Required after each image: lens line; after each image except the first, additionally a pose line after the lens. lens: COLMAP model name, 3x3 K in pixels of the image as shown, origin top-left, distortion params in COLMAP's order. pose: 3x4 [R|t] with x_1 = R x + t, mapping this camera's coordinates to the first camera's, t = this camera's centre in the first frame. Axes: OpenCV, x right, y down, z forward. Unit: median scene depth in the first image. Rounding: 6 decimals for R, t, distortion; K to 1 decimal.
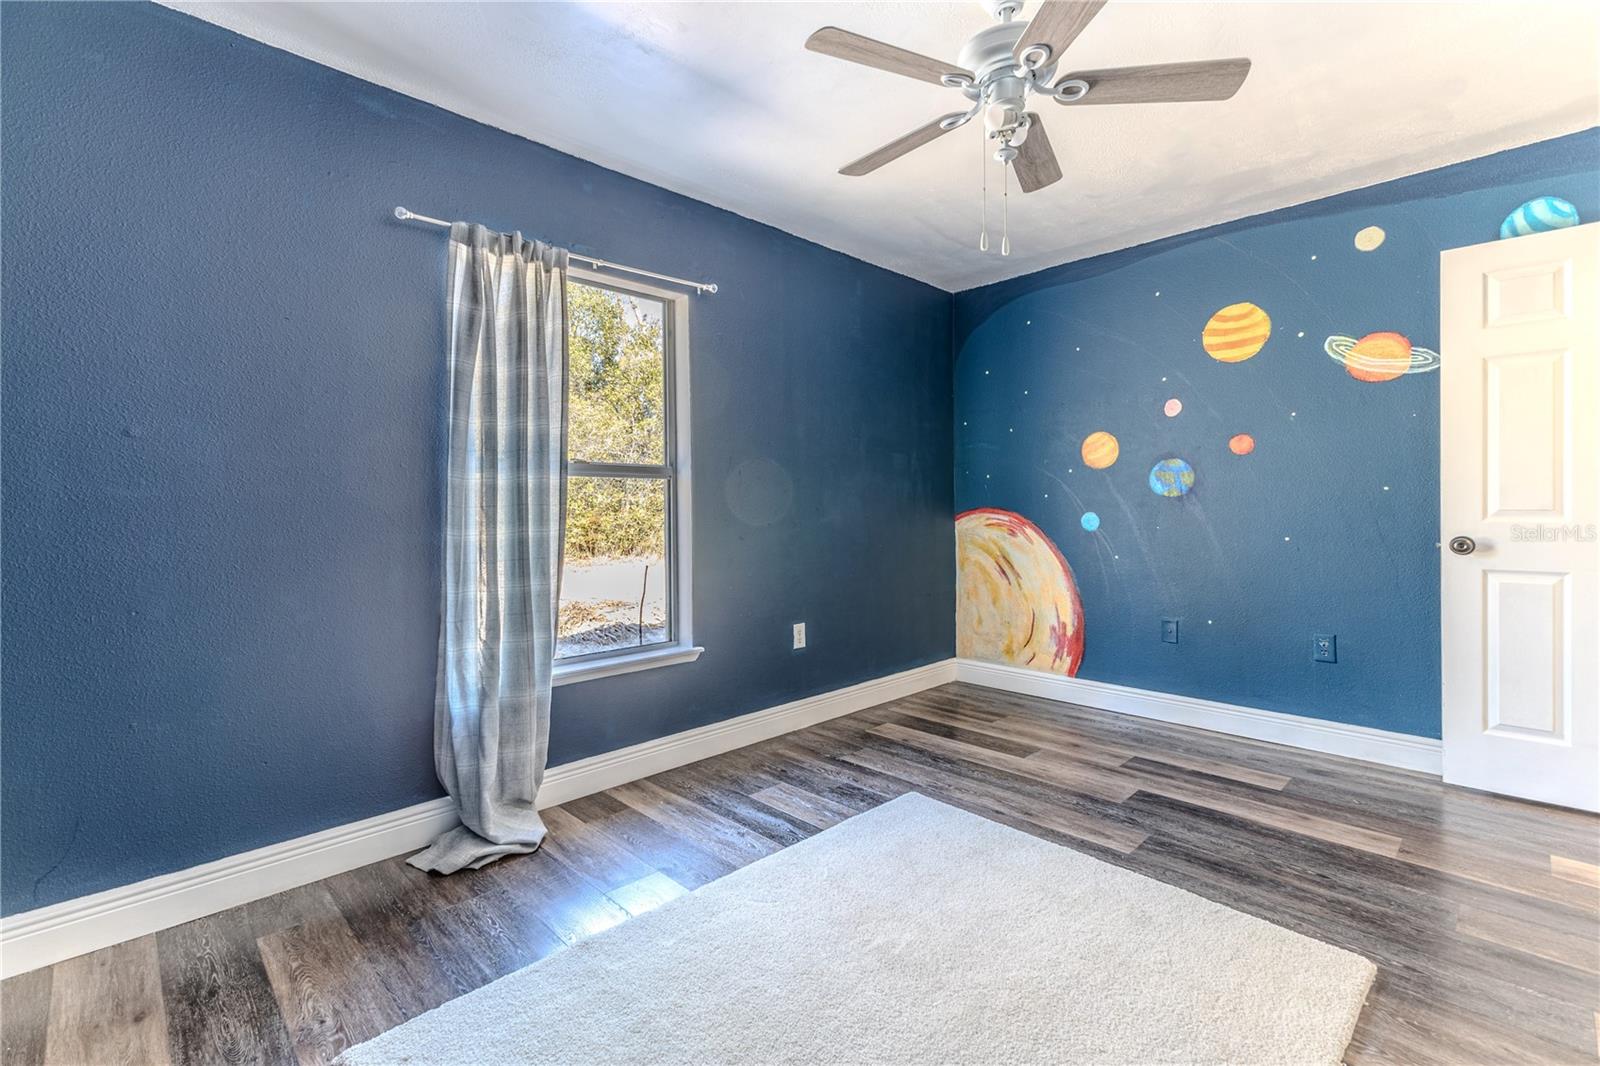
lens RADIAL K [[708.5, 0, 796.8], [0, 708.5, 525.1], [0, 0, 1]] dist [0.002360, 0.000265]
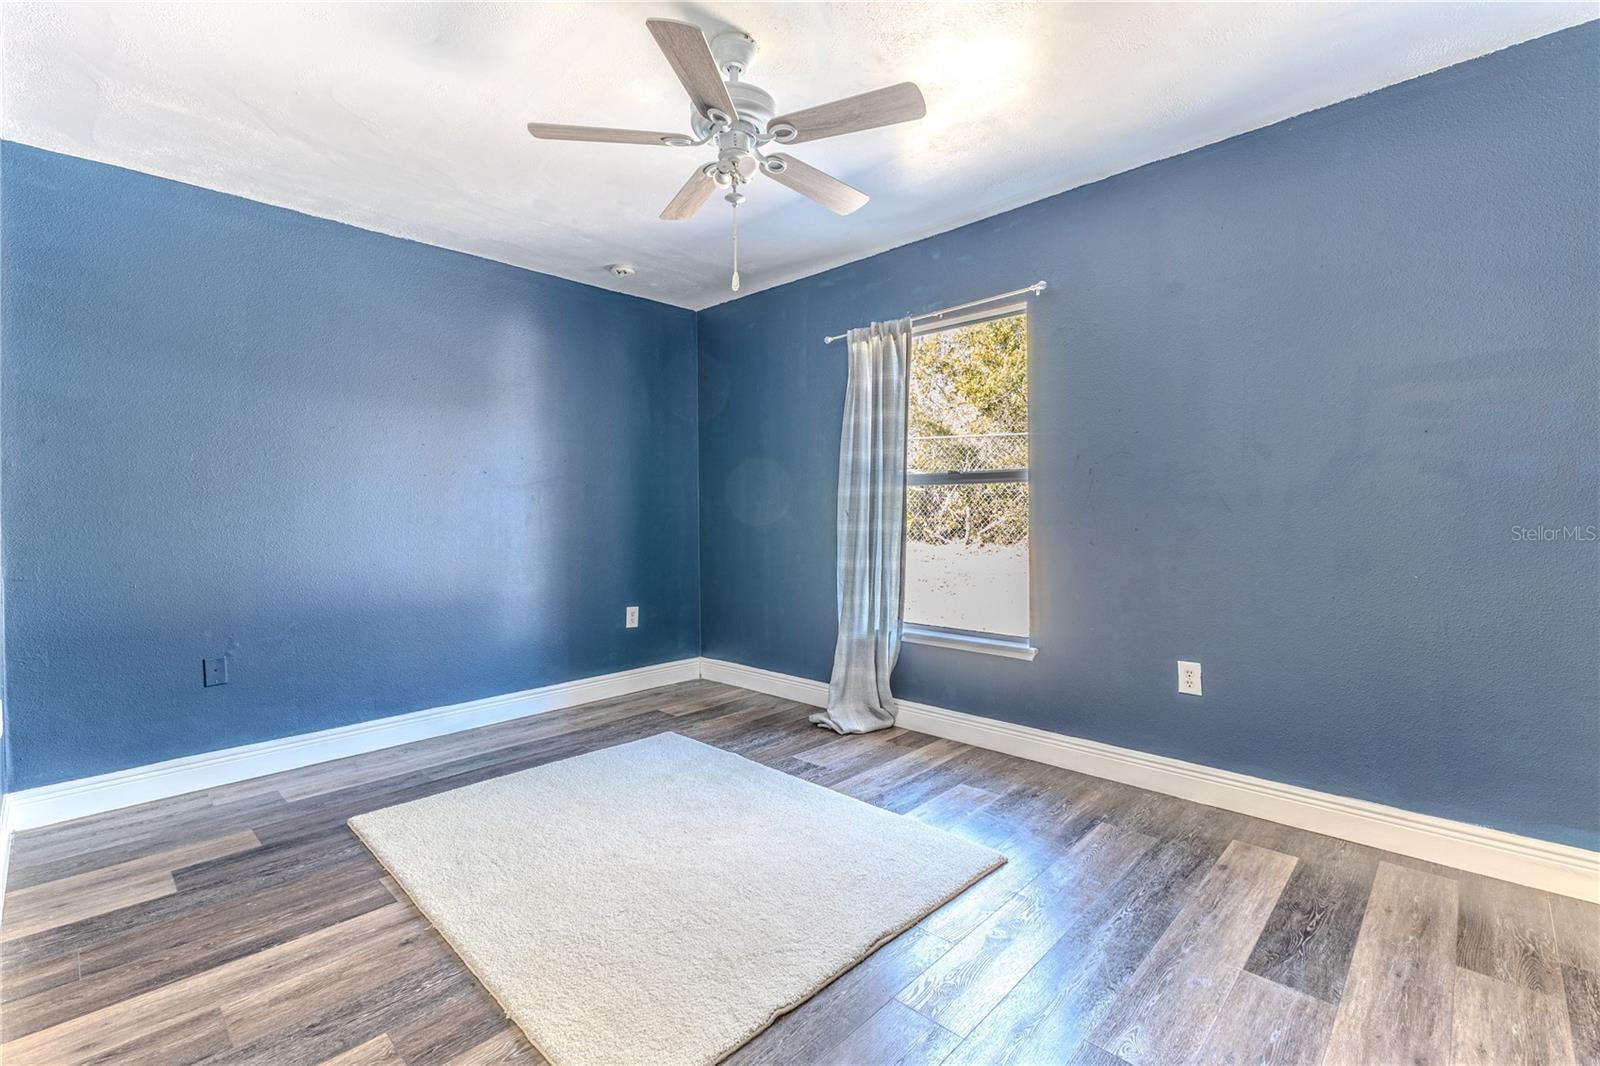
lens RADIAL K [[708.5, 0, 796.8], [0, 708.5, 525.1], [0, 0, 1]] dist [0.002360, 0.000265]
pose [[0.028713, 0.029450, -0.999154, 0.902105], [-0.016495, 0.999444, 0.028985, -0.027213], [0.999452, 0.015649, 0.029183, 0.669964]]
